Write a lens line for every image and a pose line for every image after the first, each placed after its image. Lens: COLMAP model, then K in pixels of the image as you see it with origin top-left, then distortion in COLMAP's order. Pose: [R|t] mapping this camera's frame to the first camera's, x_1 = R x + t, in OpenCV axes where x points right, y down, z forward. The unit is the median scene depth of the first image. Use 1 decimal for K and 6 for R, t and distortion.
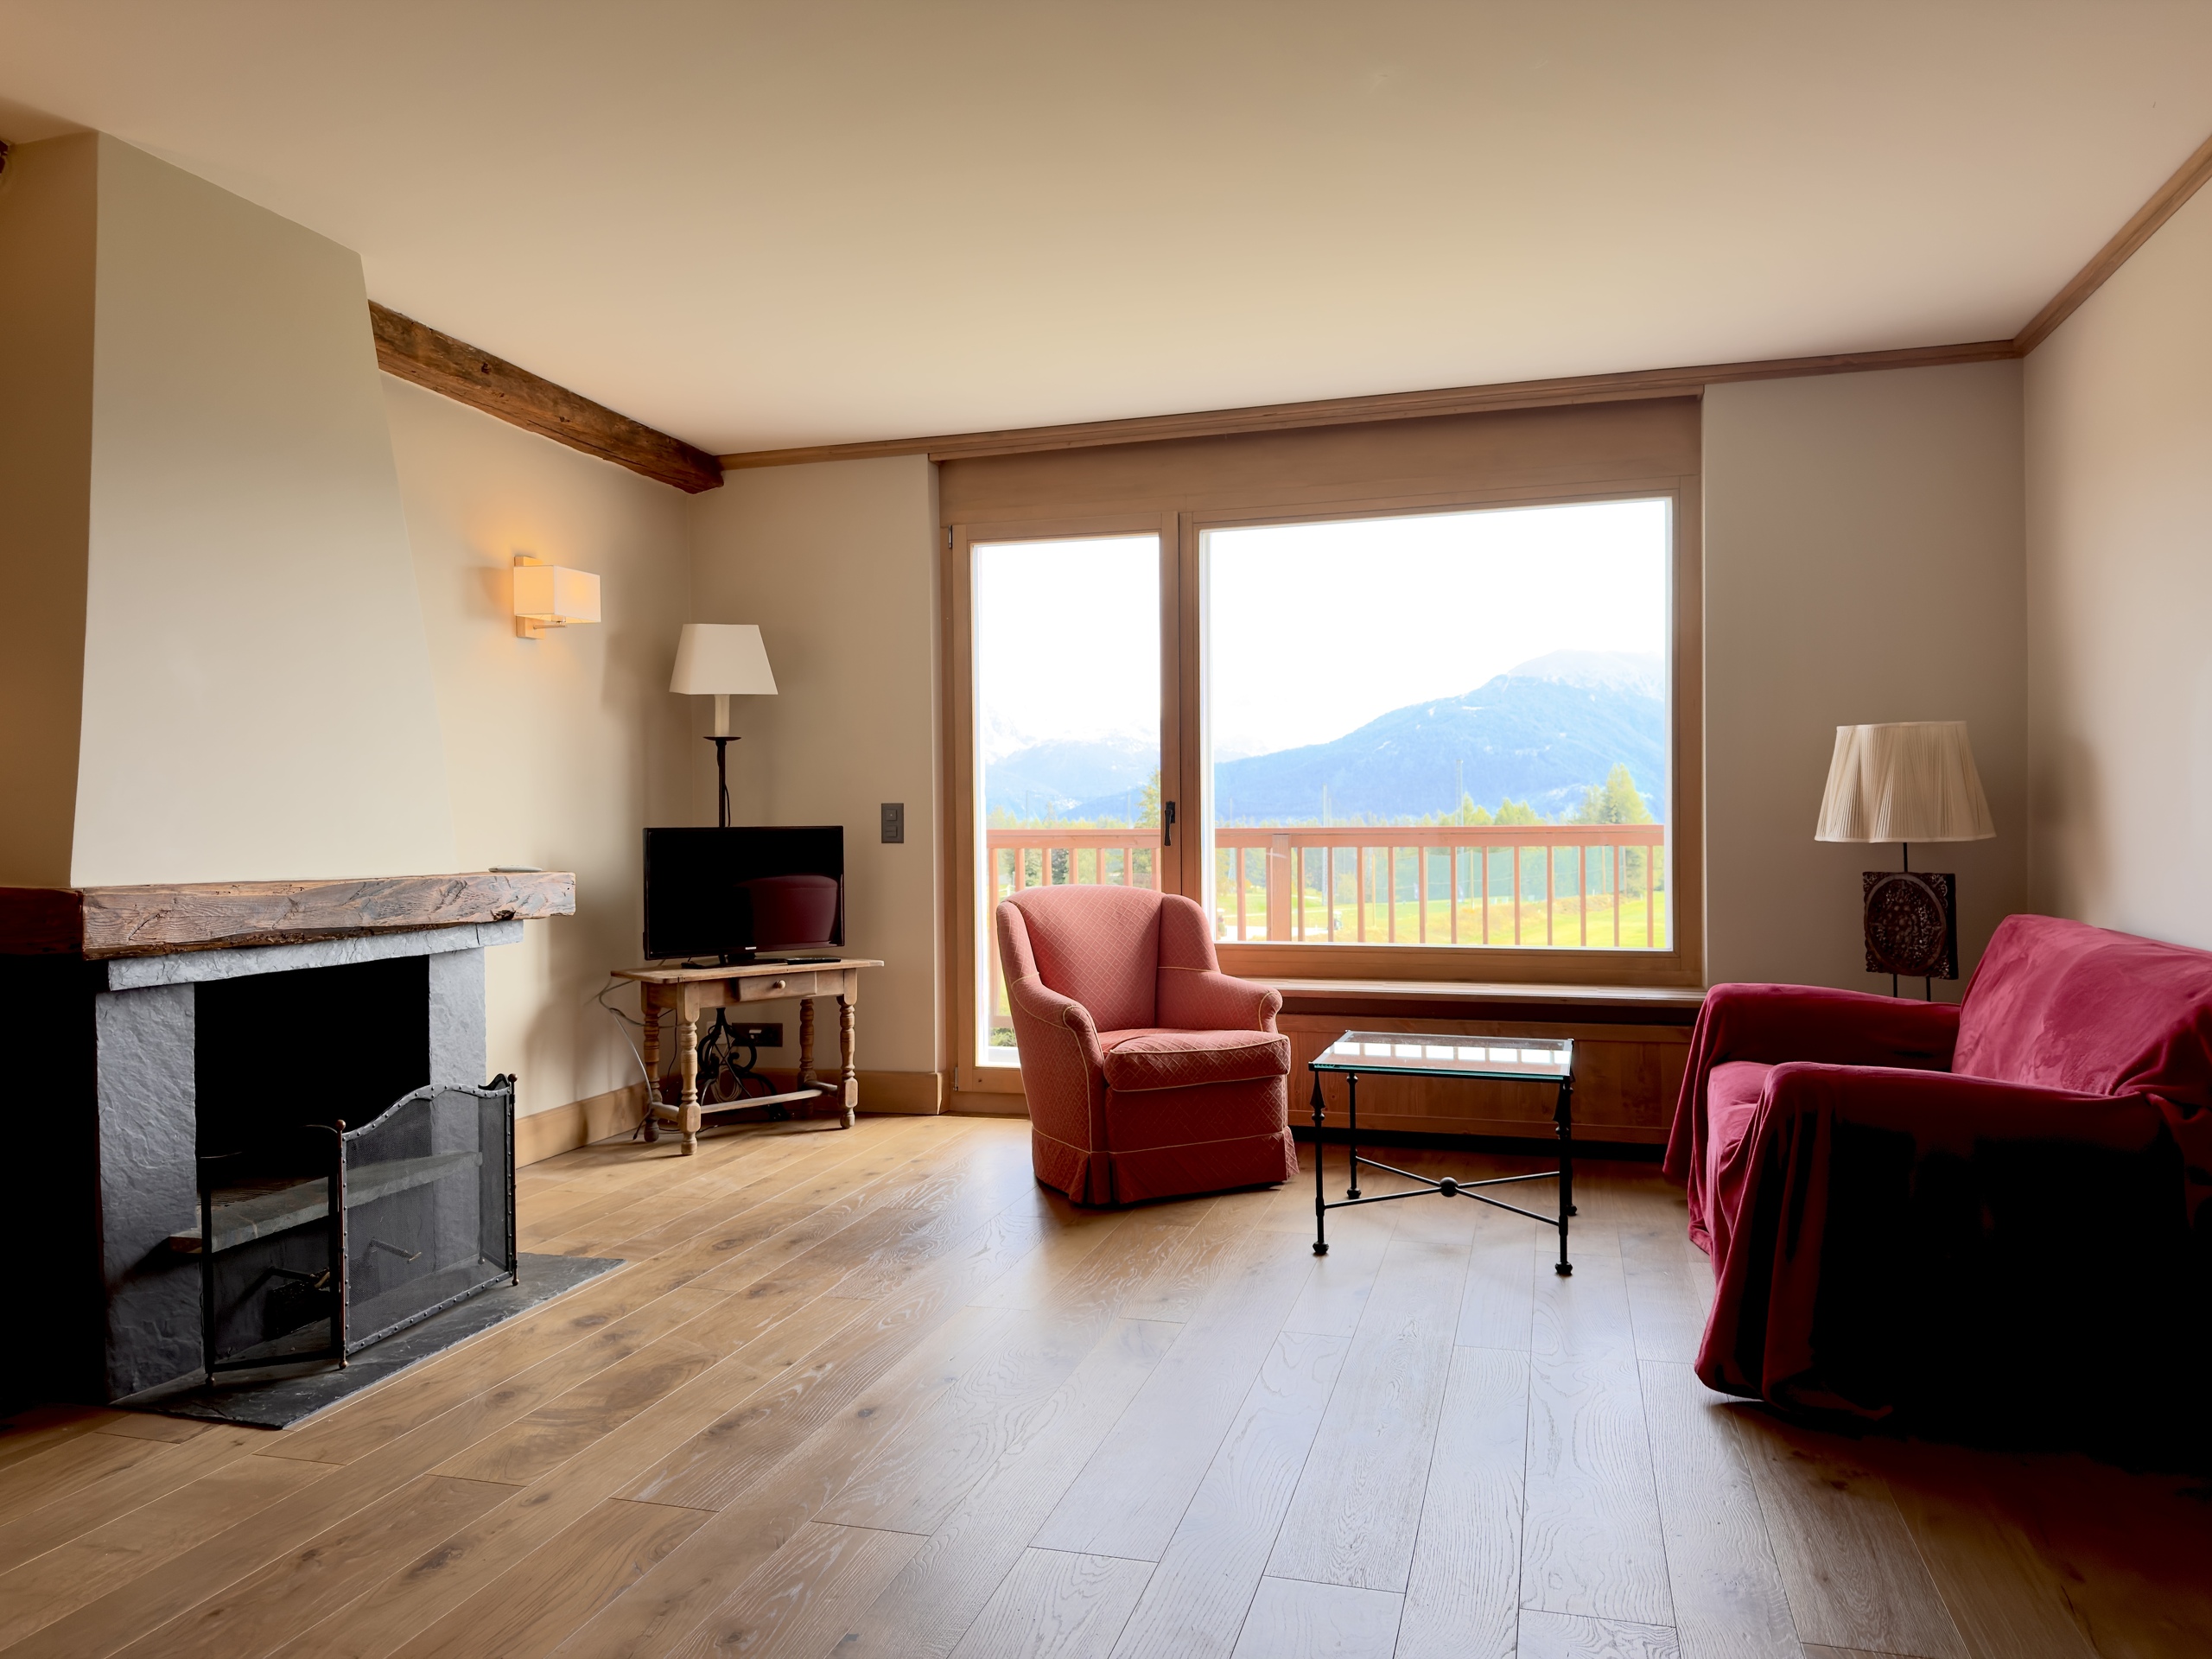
lens RADIAL K [[1558.2, 0, 1109.9], [0, 1558.2, 824.3], [0, 0, 1]] dist [0.089996, -0.107114]
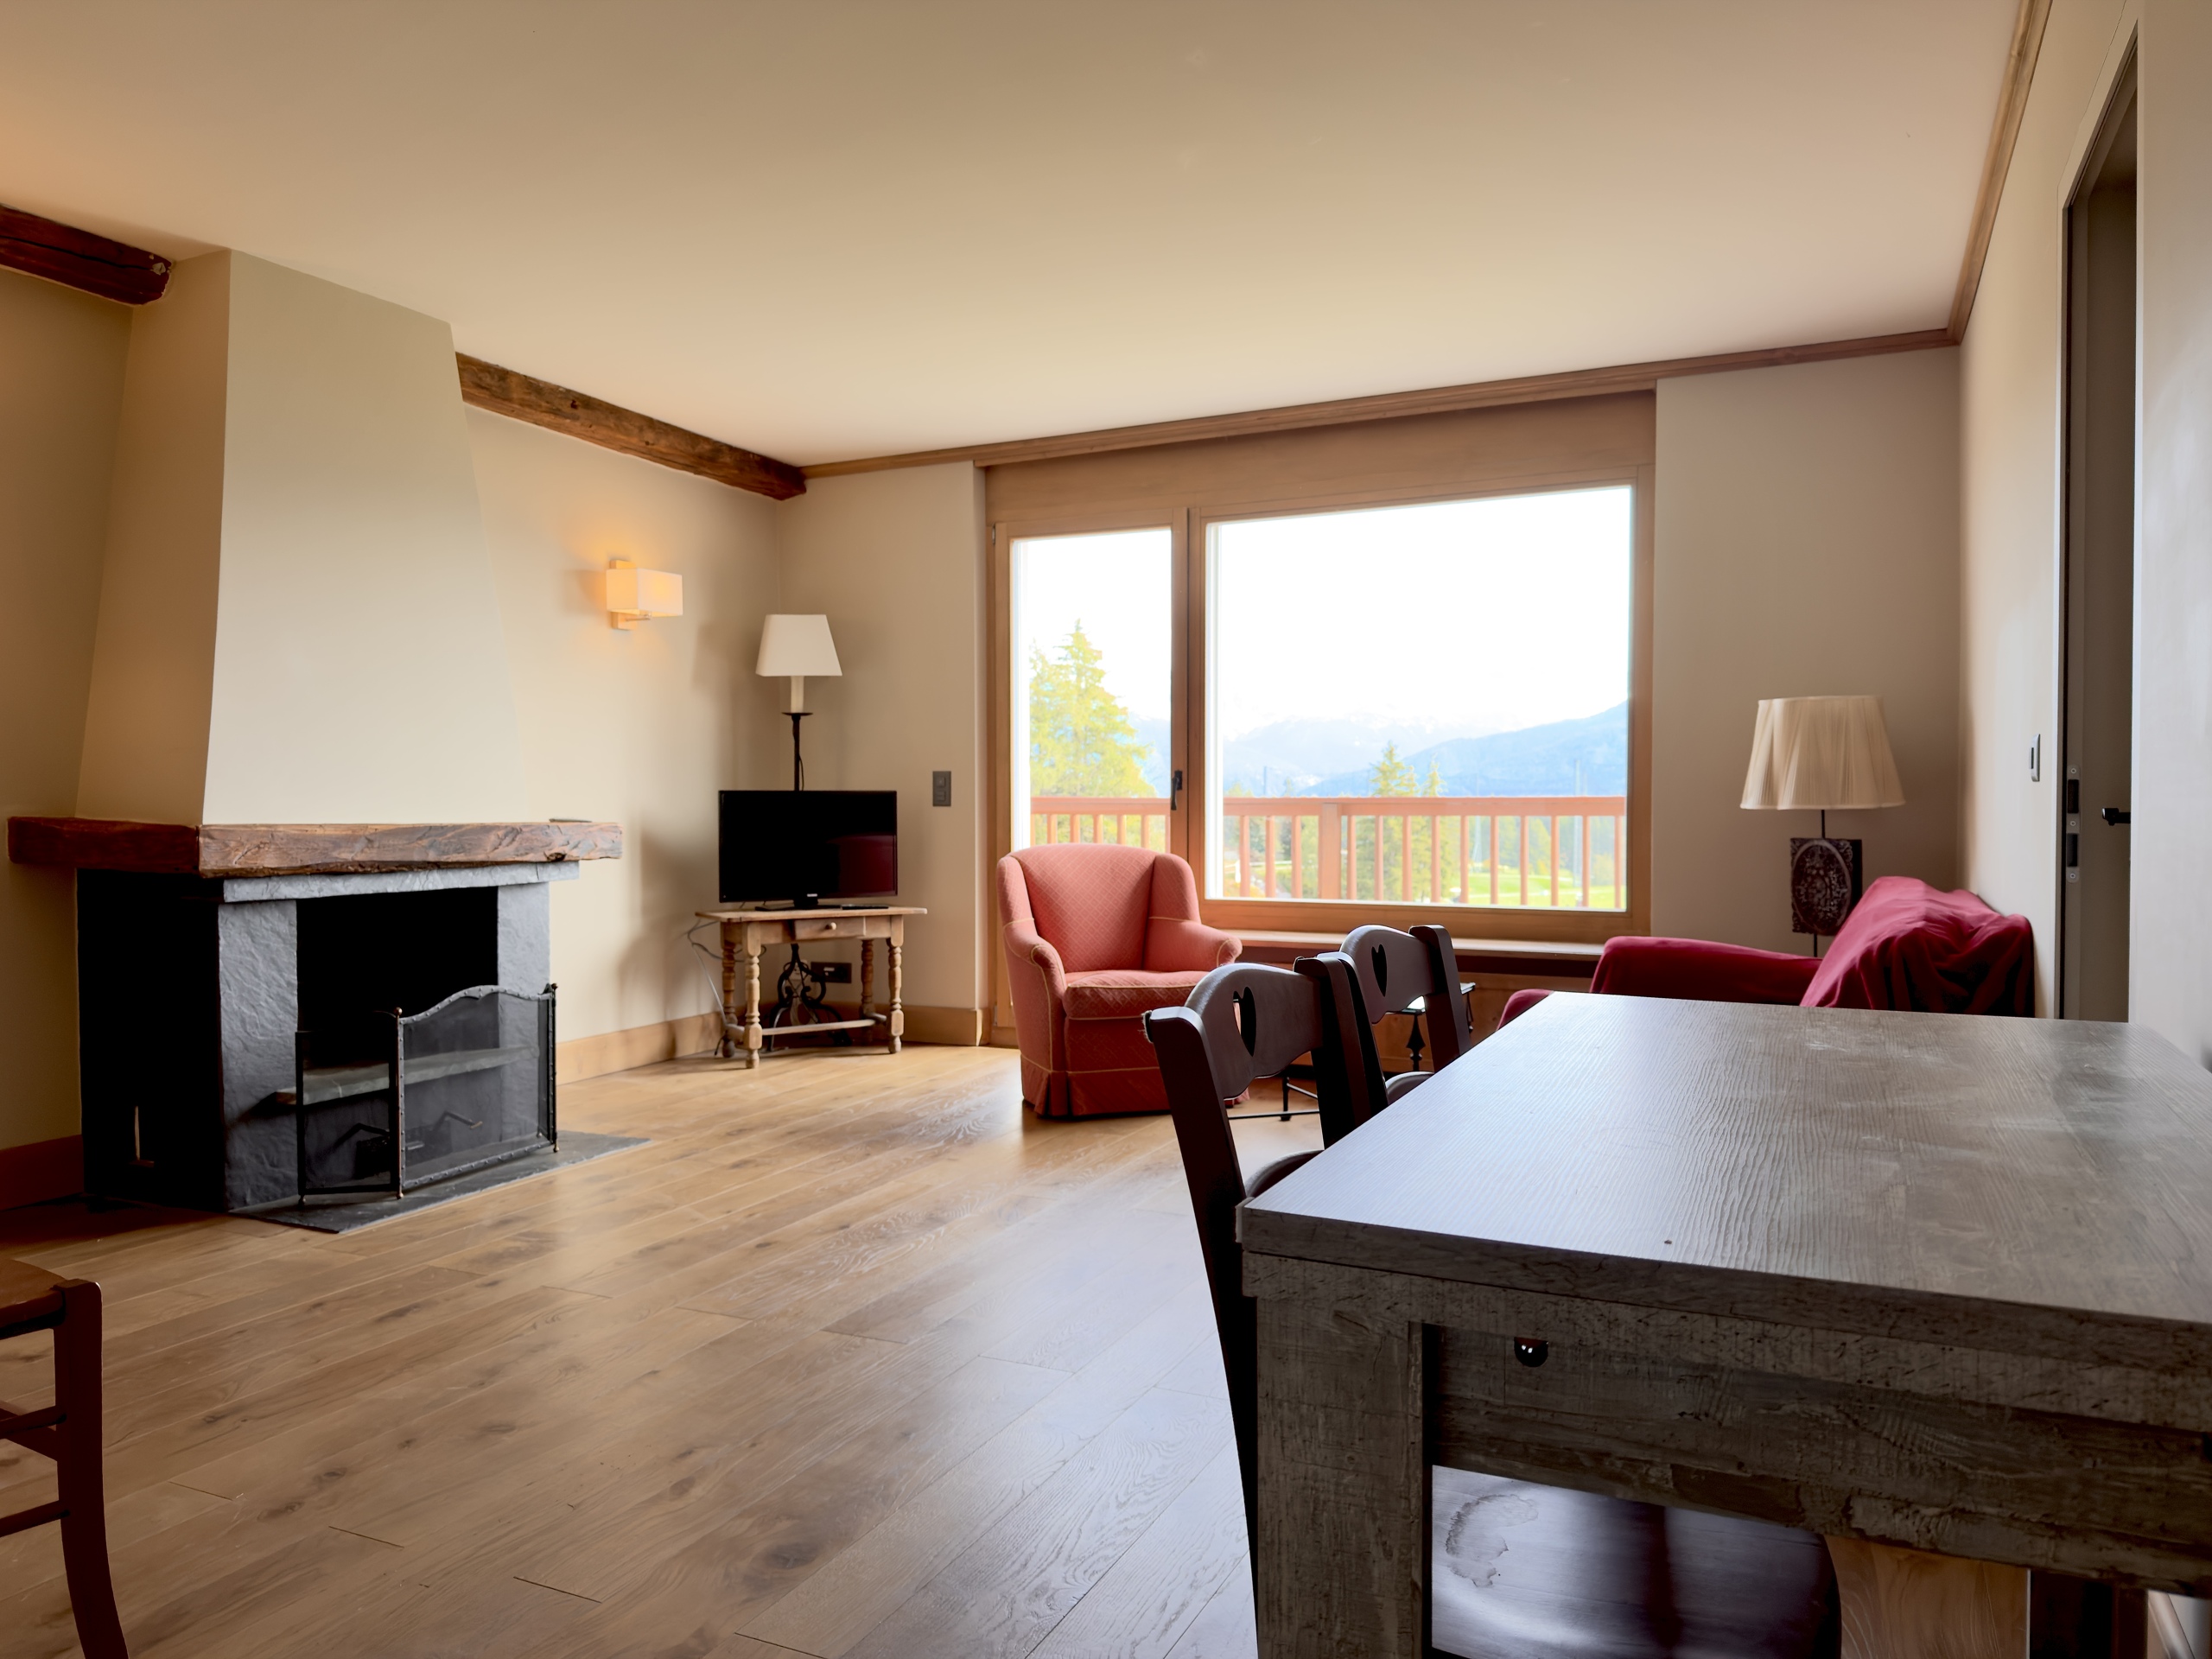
lens RADIAL K [[1556.9, 0, 1103.5], [0, 1556.9, 826.1], [0, 0, 1]] dist [0.119782, -0.193811]
pose [[0.987030, 0.010255, -0.160206, 0.183278], [-0.007674, 0.999831, 0.016722, 0.007610], [0.160350, -0.015276, 0.986942, -0.115597]]
